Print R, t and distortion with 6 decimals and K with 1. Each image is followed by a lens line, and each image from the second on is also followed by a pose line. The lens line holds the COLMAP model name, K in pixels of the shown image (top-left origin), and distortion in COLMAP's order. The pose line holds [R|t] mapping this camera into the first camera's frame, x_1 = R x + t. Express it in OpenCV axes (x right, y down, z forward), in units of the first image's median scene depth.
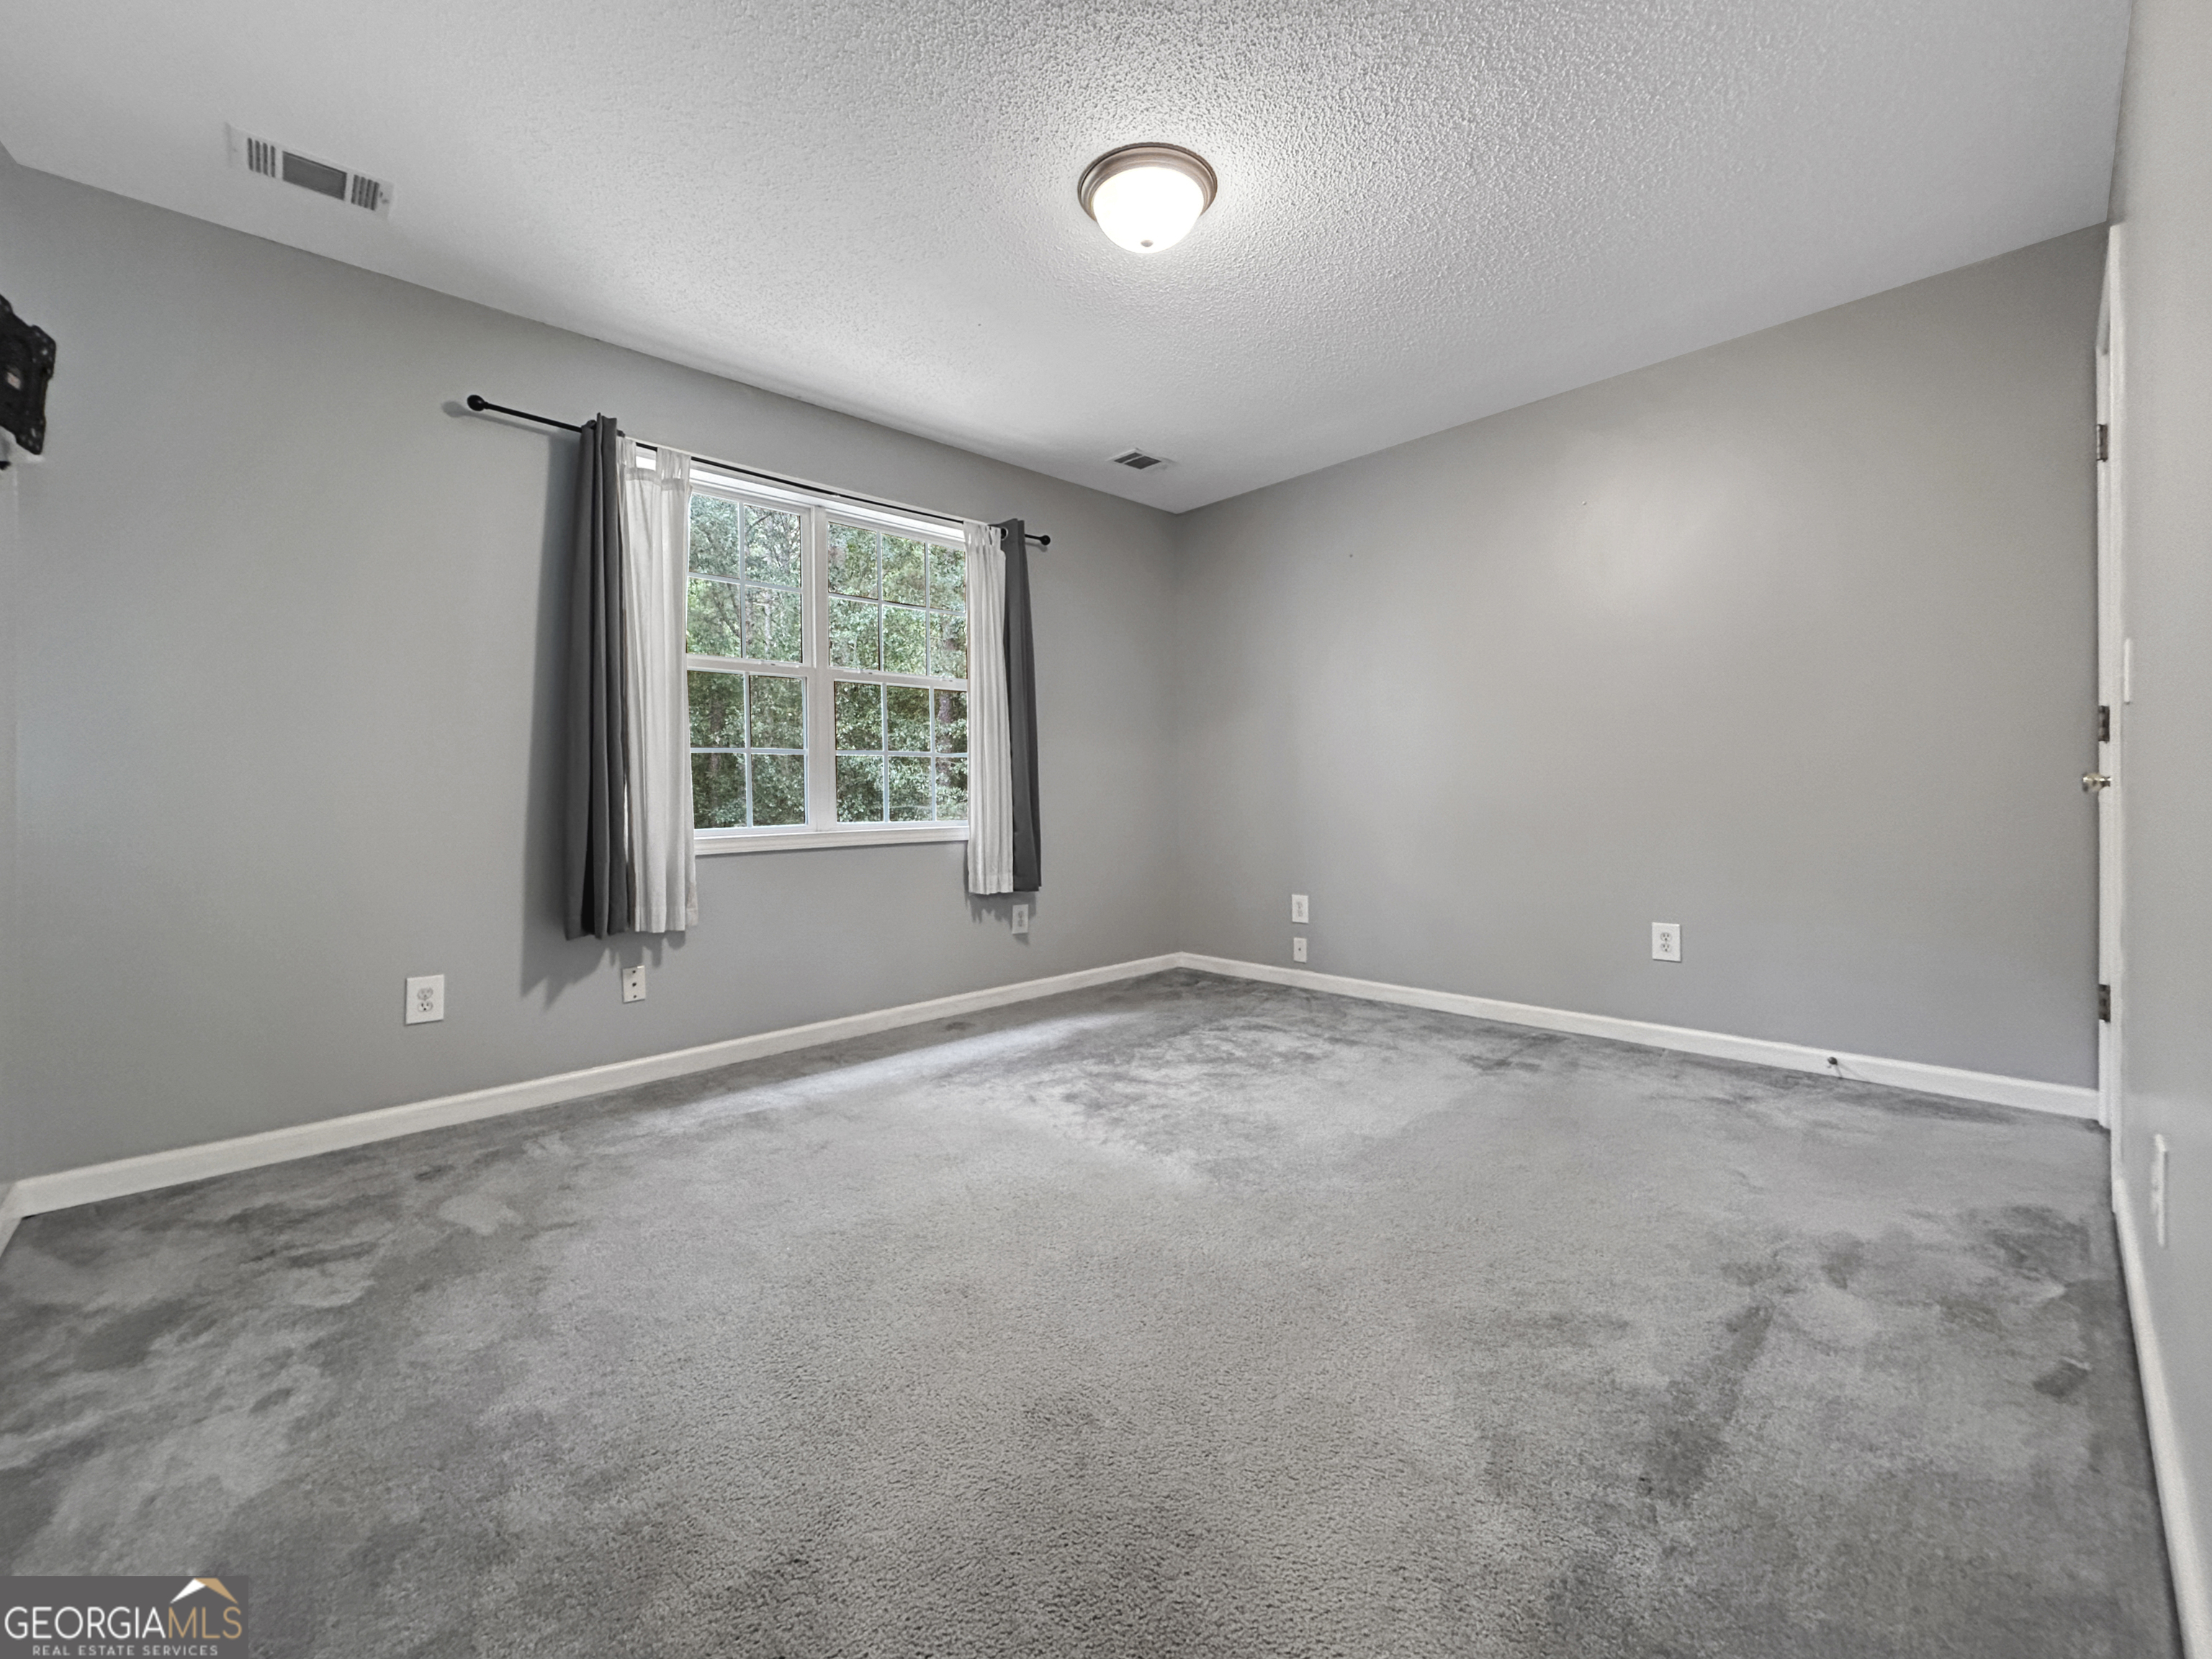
lens RADIAL K [[908.6, 0, 1074.7], [0, 908.6, 817.6], [0, 0, 1]] dist [0.003735, 0.000058]
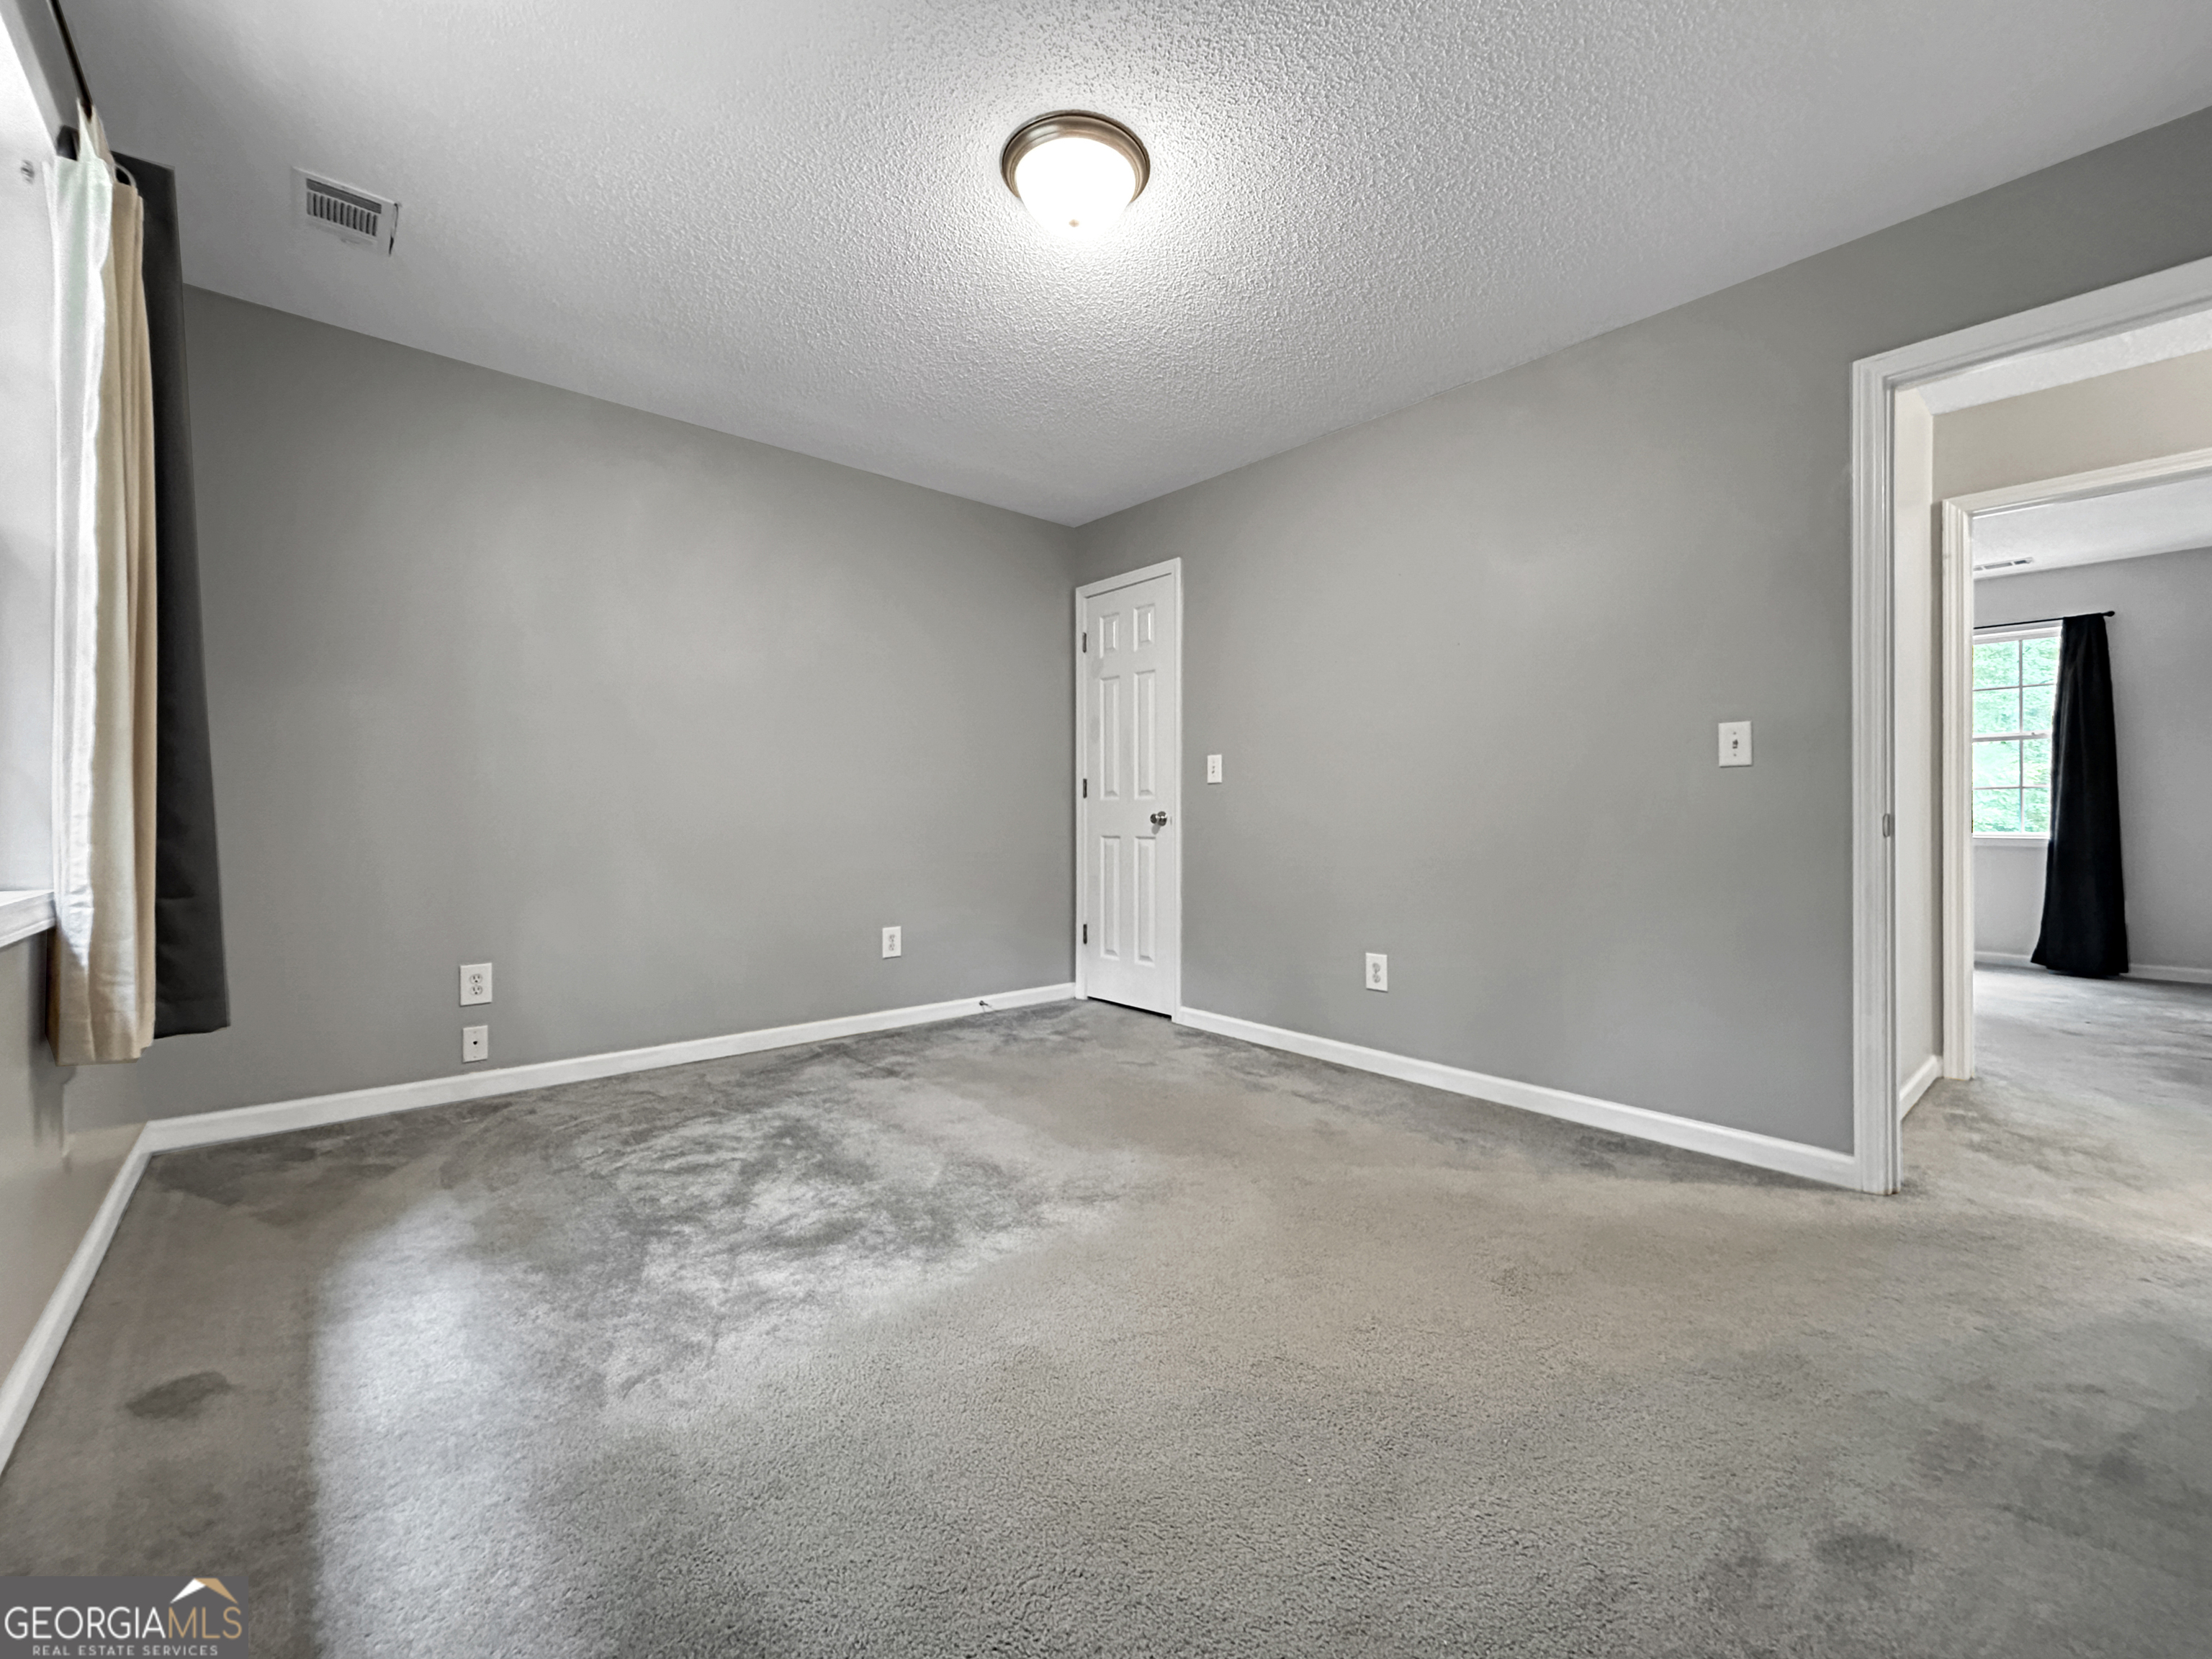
lens RADIAL K [[908.6, 0, 1107.4], [0, 908.6, 817.8], [0, 0, 1]] dist [0.003735, 0.000058]
pose [[0.031801, 0.020728, 0.999279, -0.628437], [0.025079, 0.999454, -0.021529, 0.001281], [-0.999180, 0.025746, 0.031263, 0.719165]]
